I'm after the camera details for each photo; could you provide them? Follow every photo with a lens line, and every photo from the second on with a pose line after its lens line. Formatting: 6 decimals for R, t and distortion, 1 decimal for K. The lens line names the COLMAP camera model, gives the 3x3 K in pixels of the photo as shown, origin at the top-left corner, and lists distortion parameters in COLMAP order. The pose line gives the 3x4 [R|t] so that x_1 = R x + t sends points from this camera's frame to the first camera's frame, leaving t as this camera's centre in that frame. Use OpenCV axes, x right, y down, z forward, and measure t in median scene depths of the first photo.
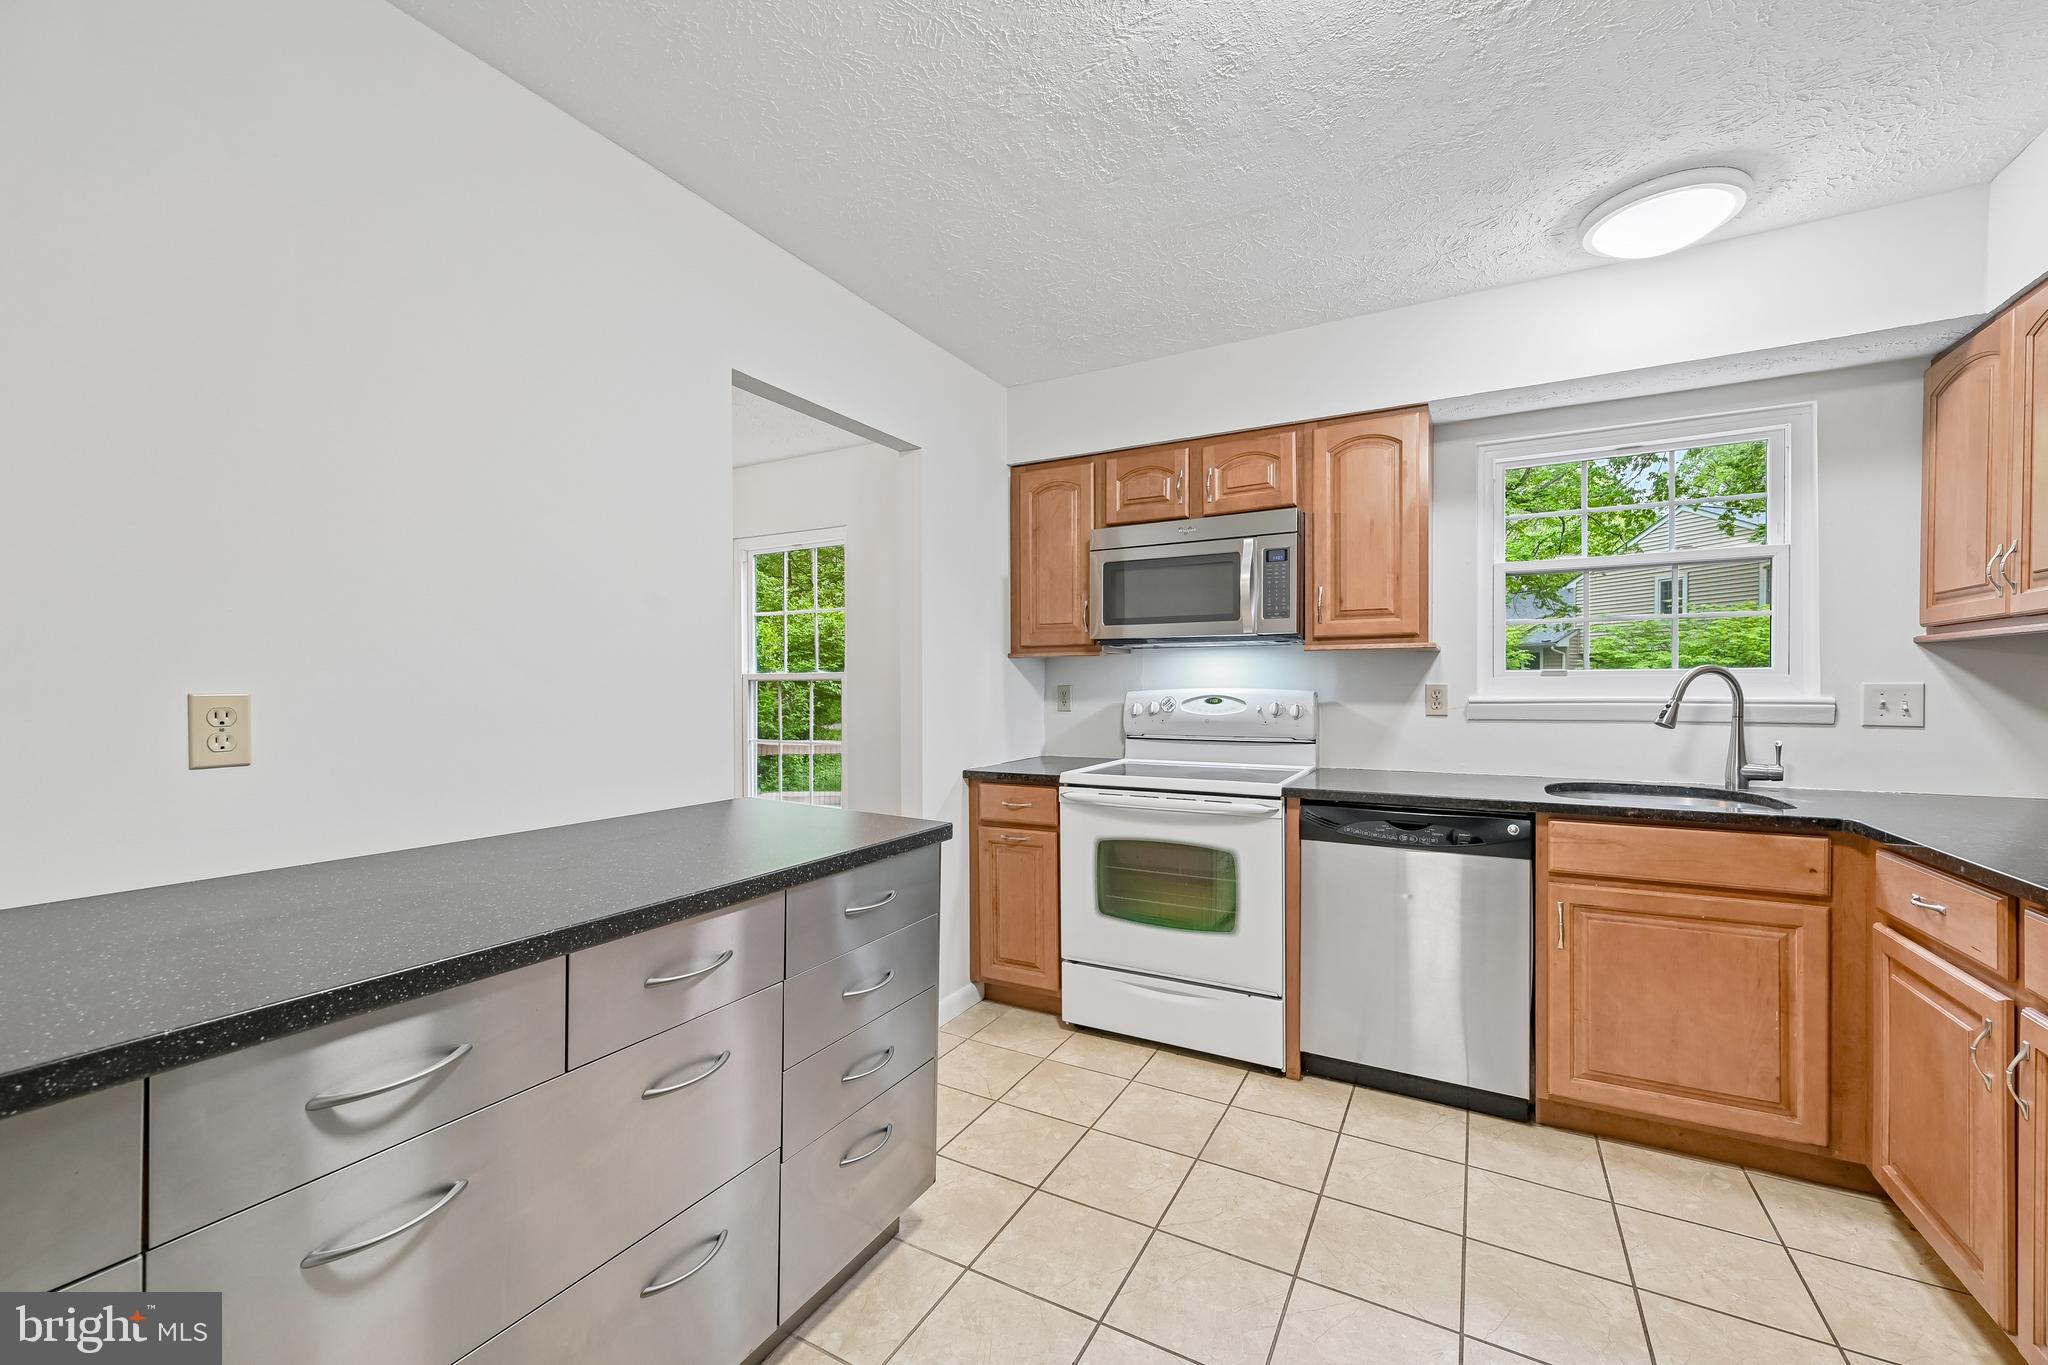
lens RADIAL K [[810.7, 0, 1030.7], [0, 810.7, 688.9], [0, 0, 1]] dist [0.004439, -0.000836]
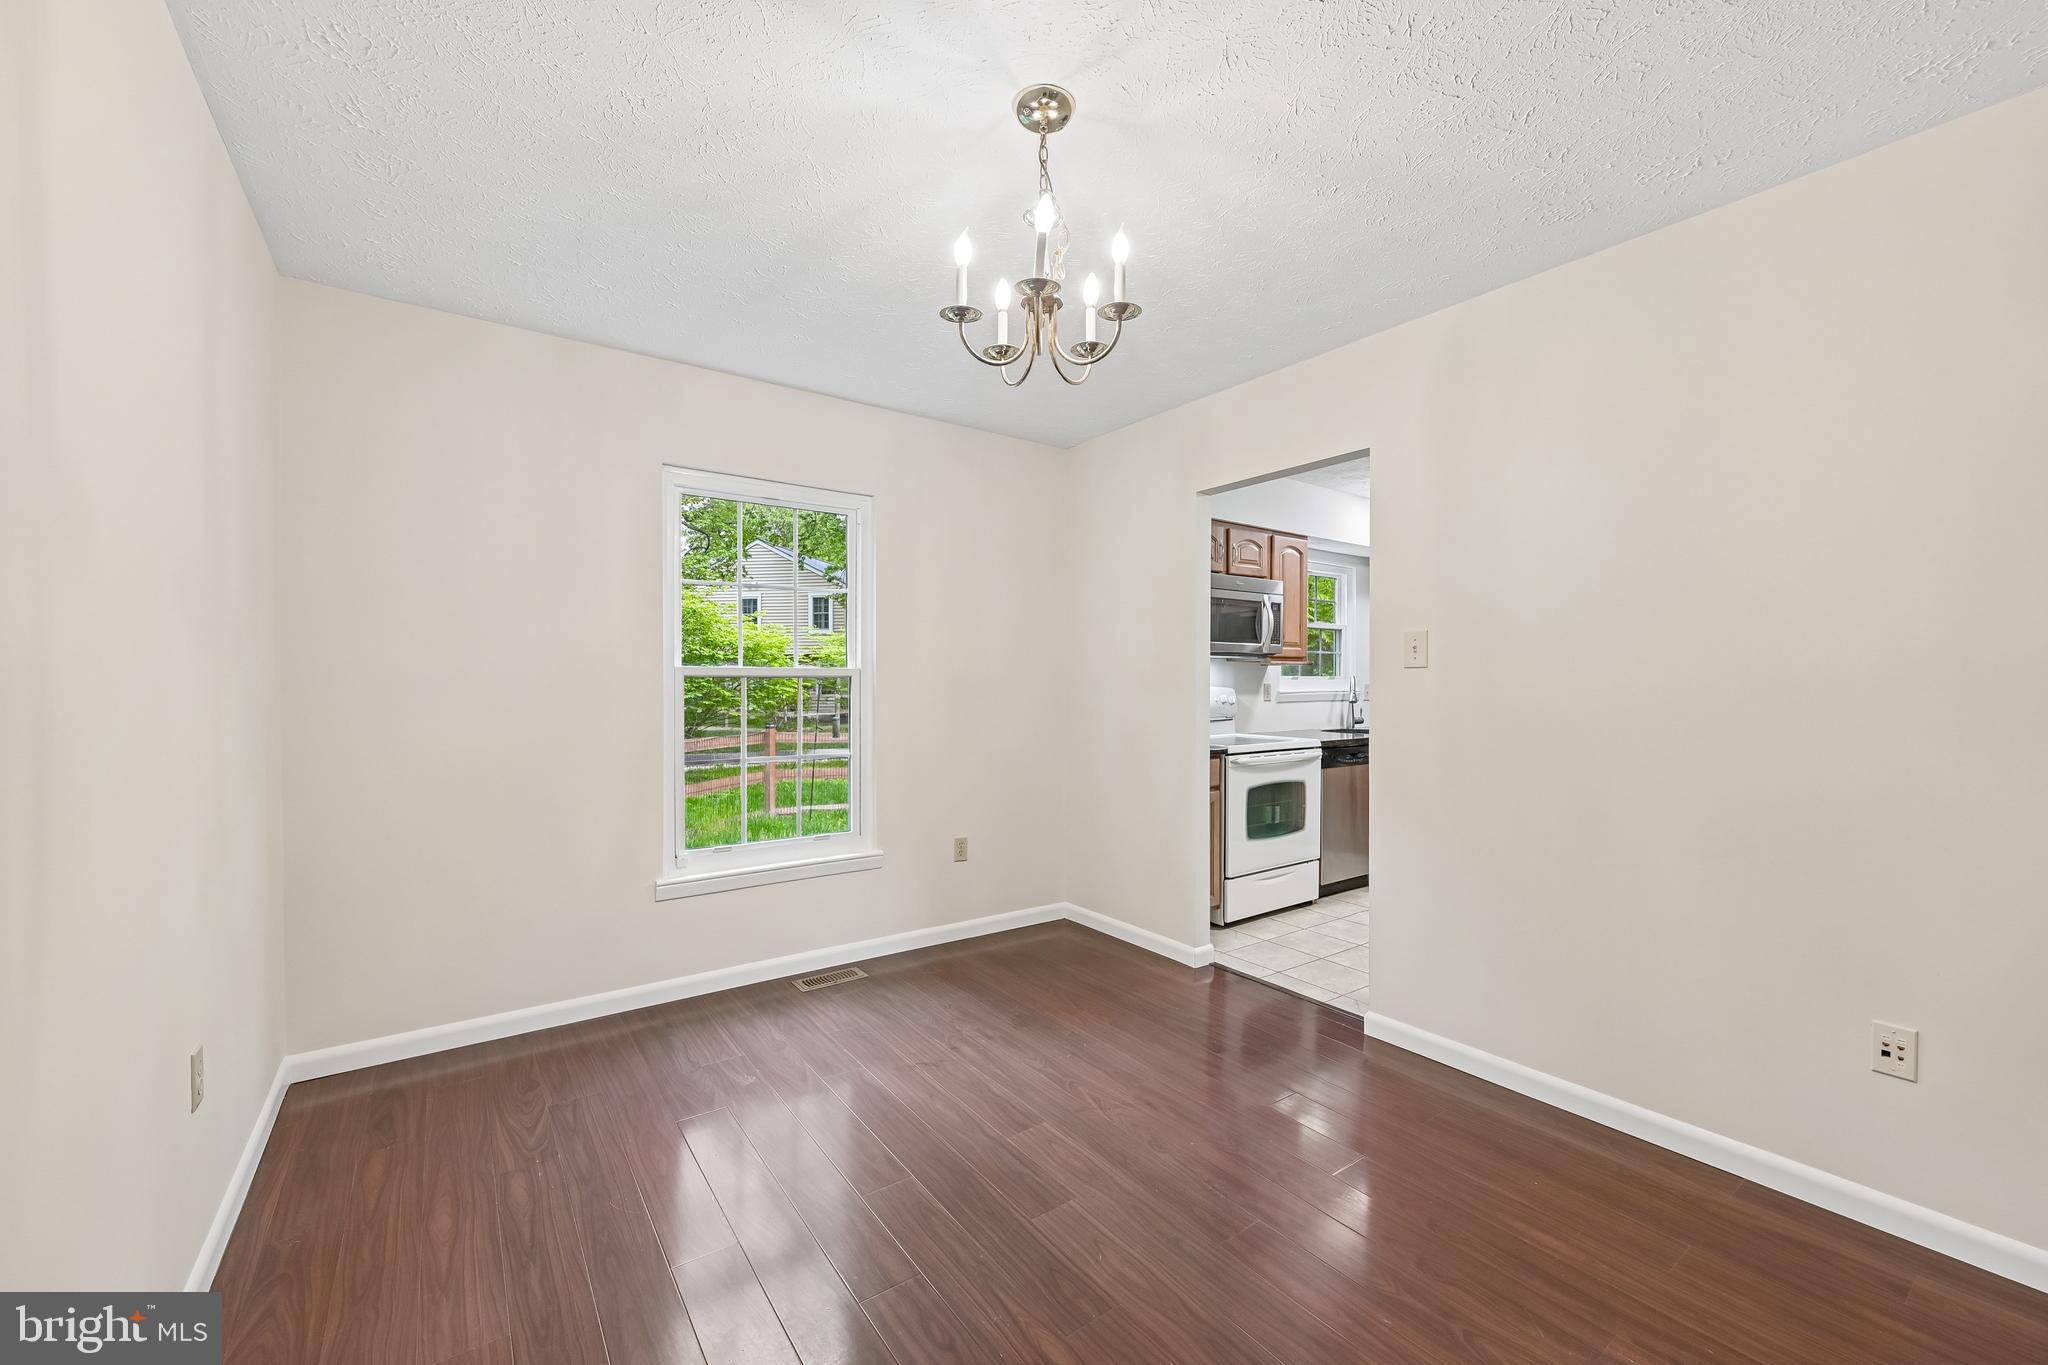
lens RADIAL K [[810.7, 0, 1038.3], [0, 810.7, 687.3], [0, 0, 1]] dist [0.004439, -0.000836]
pose [[0.413646, -0.002888, 0.910433, -1.573320], [0.001558, 0.999996, 0.002465, -0.002247], [-0.910436, 0.000399, 0.413649, 0.822510]]
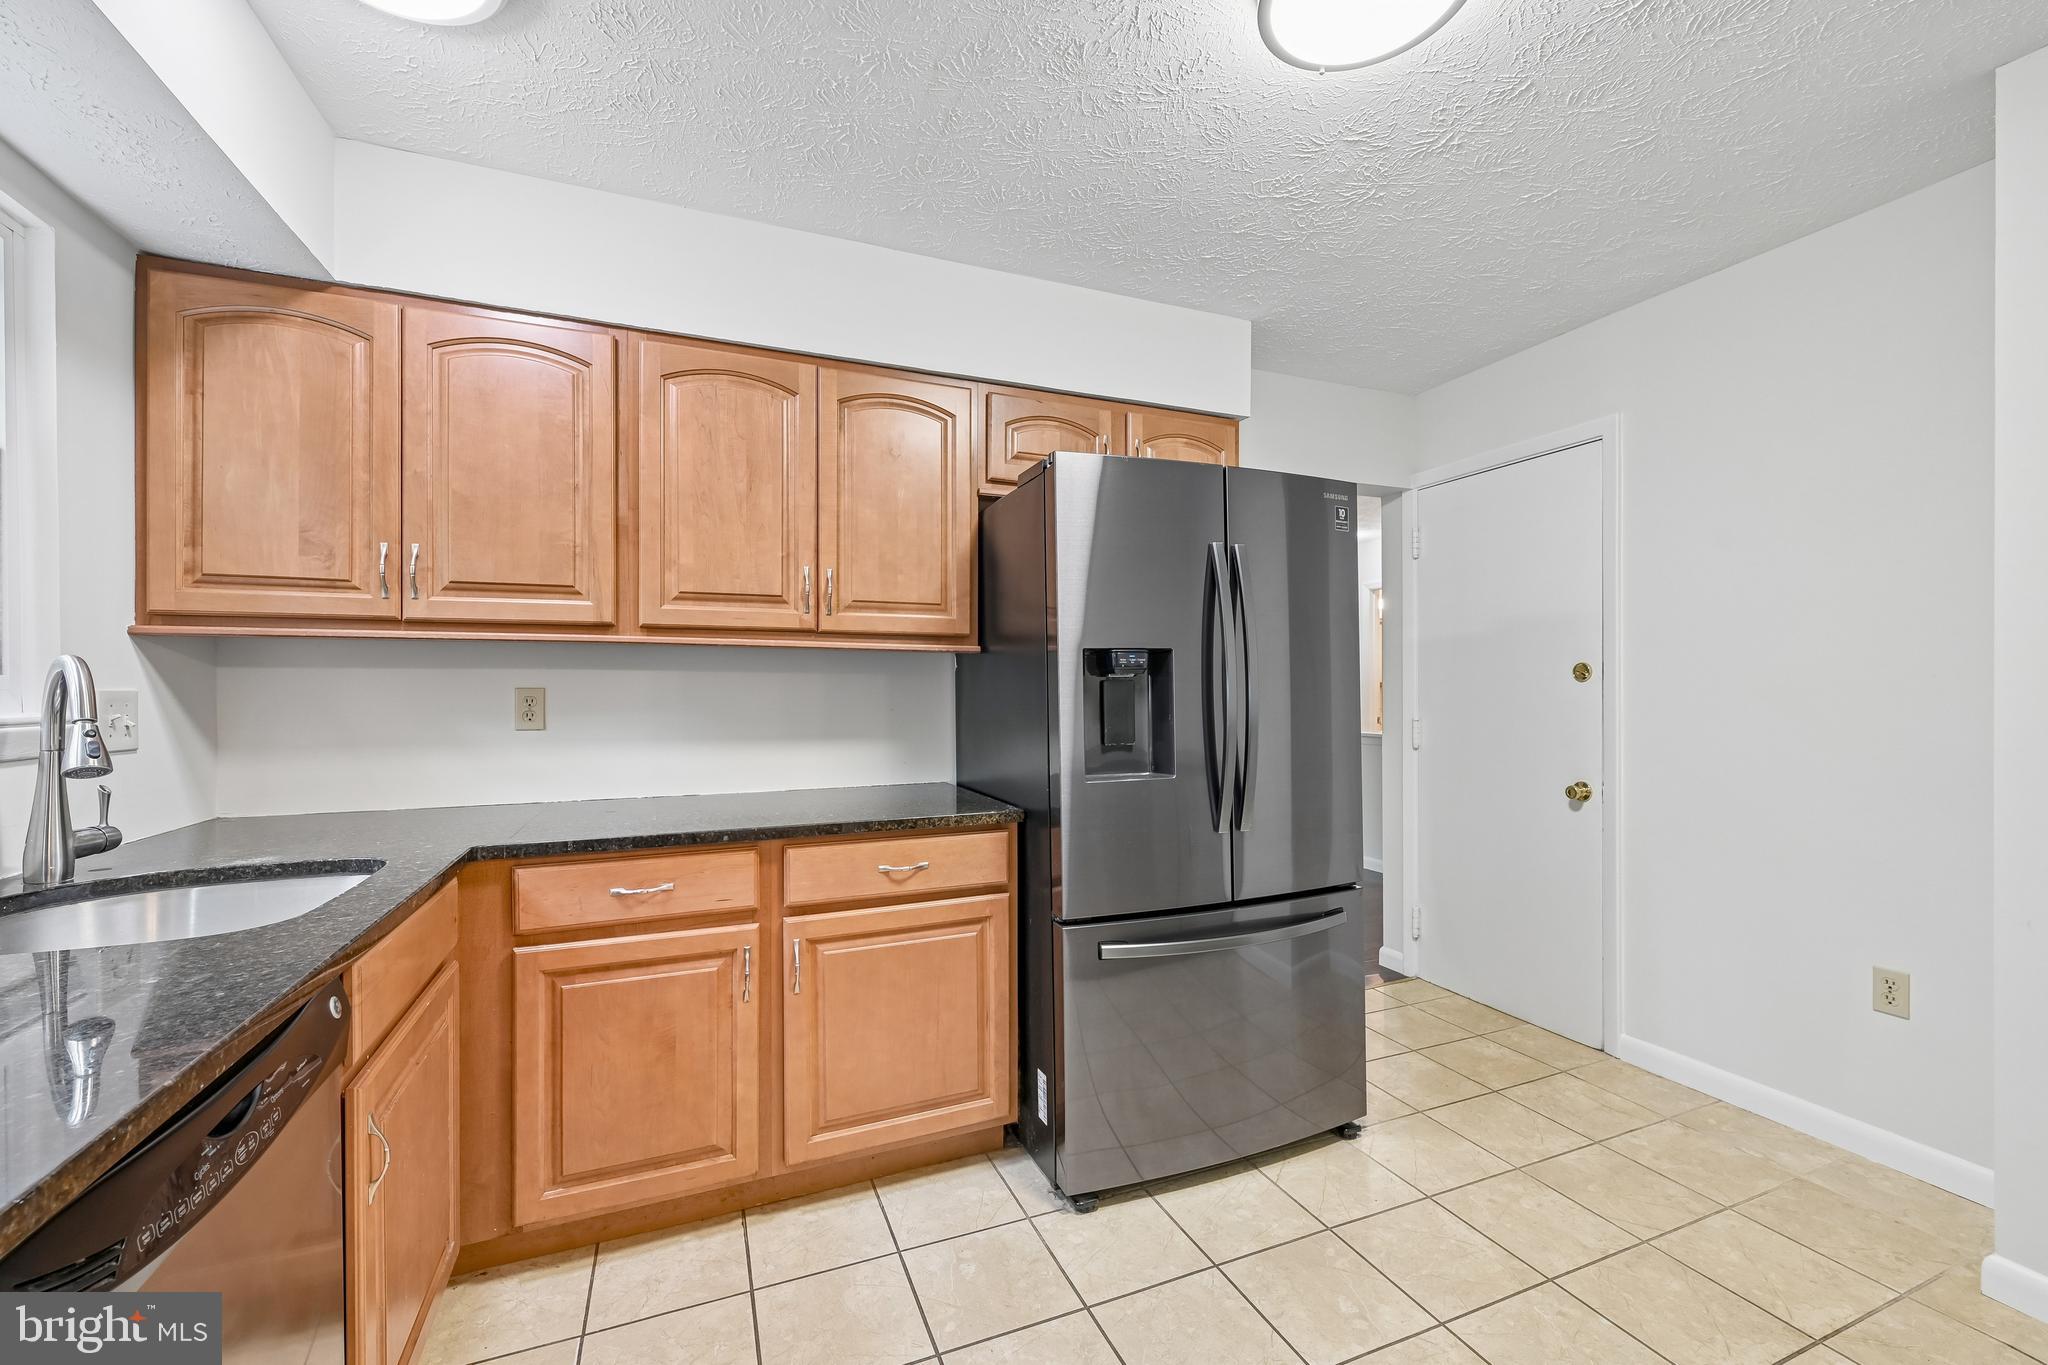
lens RADIAL K [[842.0, 0, 1031.3], [0, 842.0, 685.7], [0, 0, 1]] dist [0.002845, 0.000129]
pose [[-0.784268, 0.004427, 0.620406, -0.008345], [0.007963, 0.999964, 0.002930, -0.005907], [-0.620371, 0.007238, -0.784275, 0.999473]]
